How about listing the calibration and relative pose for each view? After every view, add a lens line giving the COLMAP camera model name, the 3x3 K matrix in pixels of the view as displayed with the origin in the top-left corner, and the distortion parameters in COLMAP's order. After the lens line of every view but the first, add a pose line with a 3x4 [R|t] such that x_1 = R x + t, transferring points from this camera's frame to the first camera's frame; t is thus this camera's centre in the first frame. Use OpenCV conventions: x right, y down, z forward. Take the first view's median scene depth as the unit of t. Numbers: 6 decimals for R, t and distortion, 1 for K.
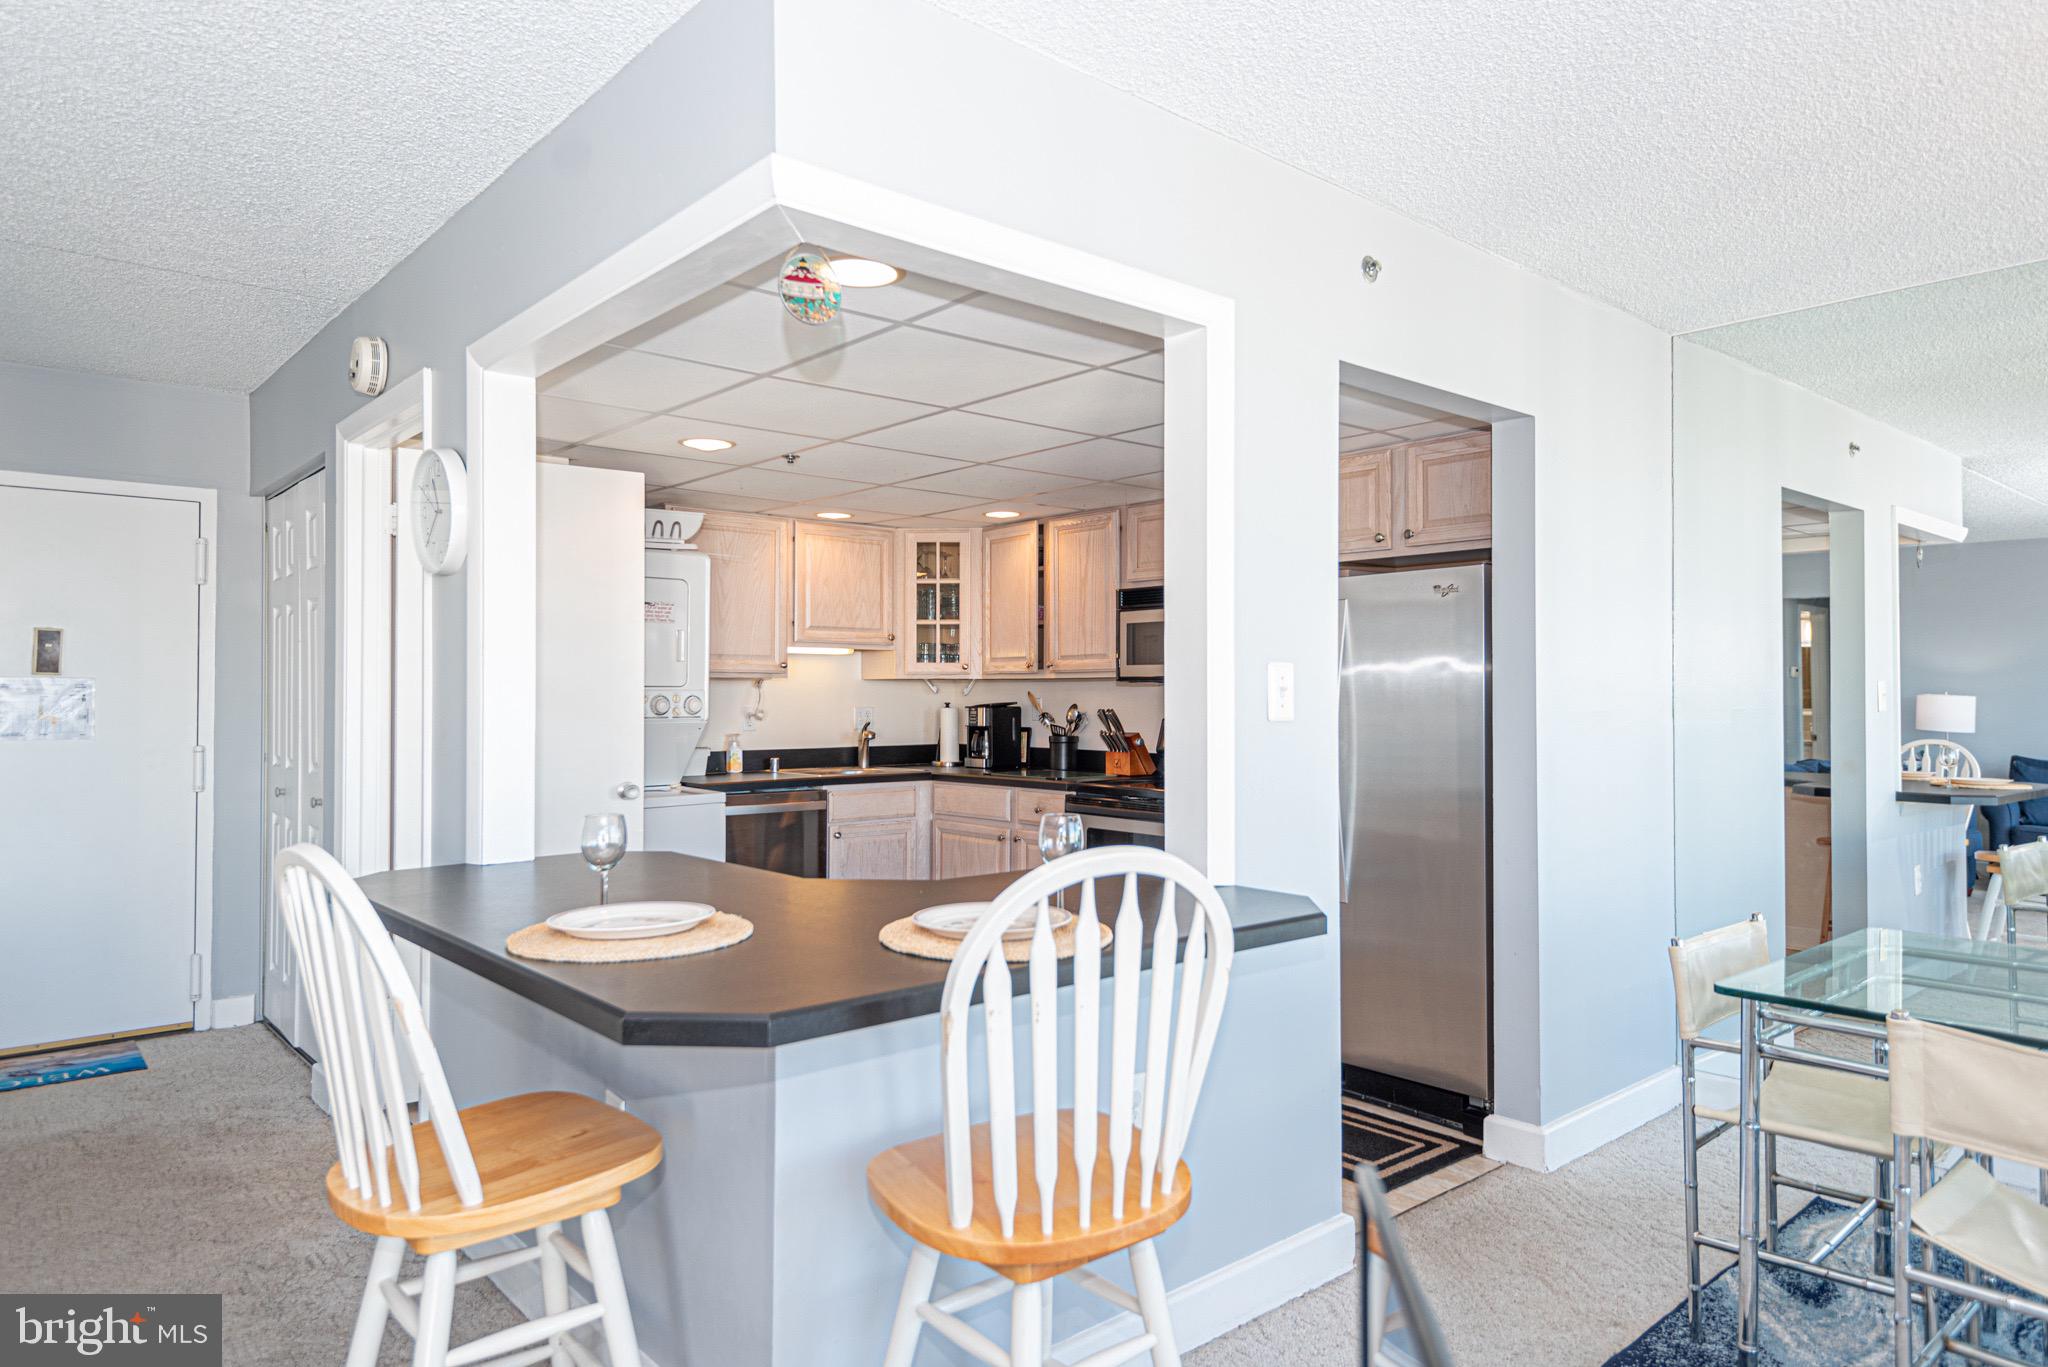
lens RADIAL K [[1276.1, 0, 1072.5], [0, 1276.1, 683.7], [0, 0, 1]] dist [0.079589, -0.073062]
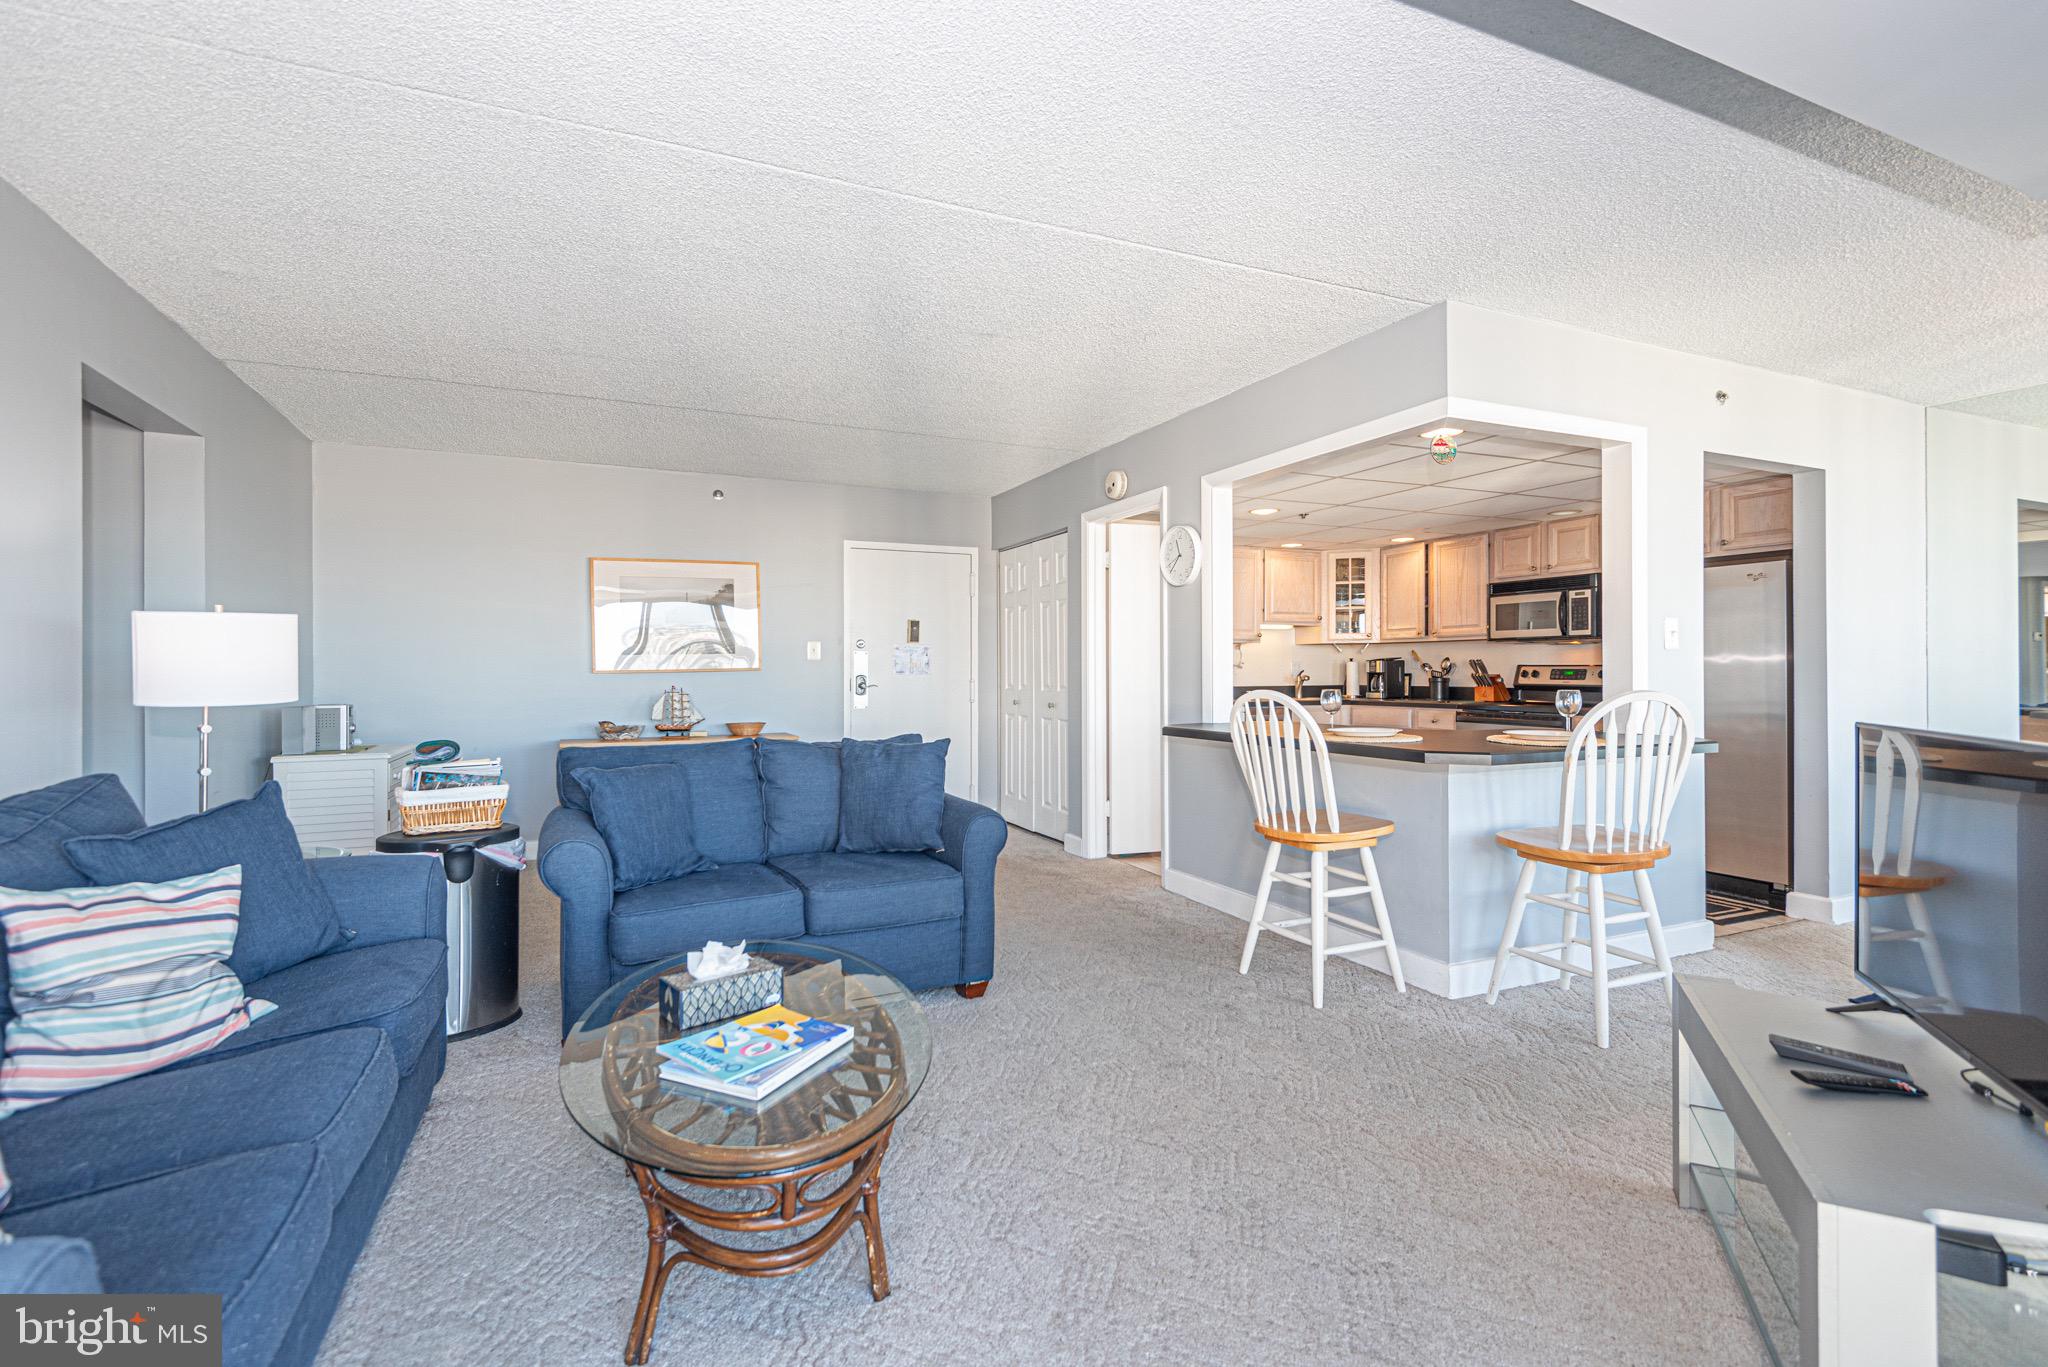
lens RADIAL K [[927.4, 0, 1018.9], [0, 927.4, 667.4], [0, 0, 1]] dist [0.000957, -0.001037]
pose [[0.948313, -0.002585, -0.317325, -0.153740], [0.004835, 0.999968, 0.006304, 0.020672], [0.317299, -0.007513, 0.948296, -0.284681]]
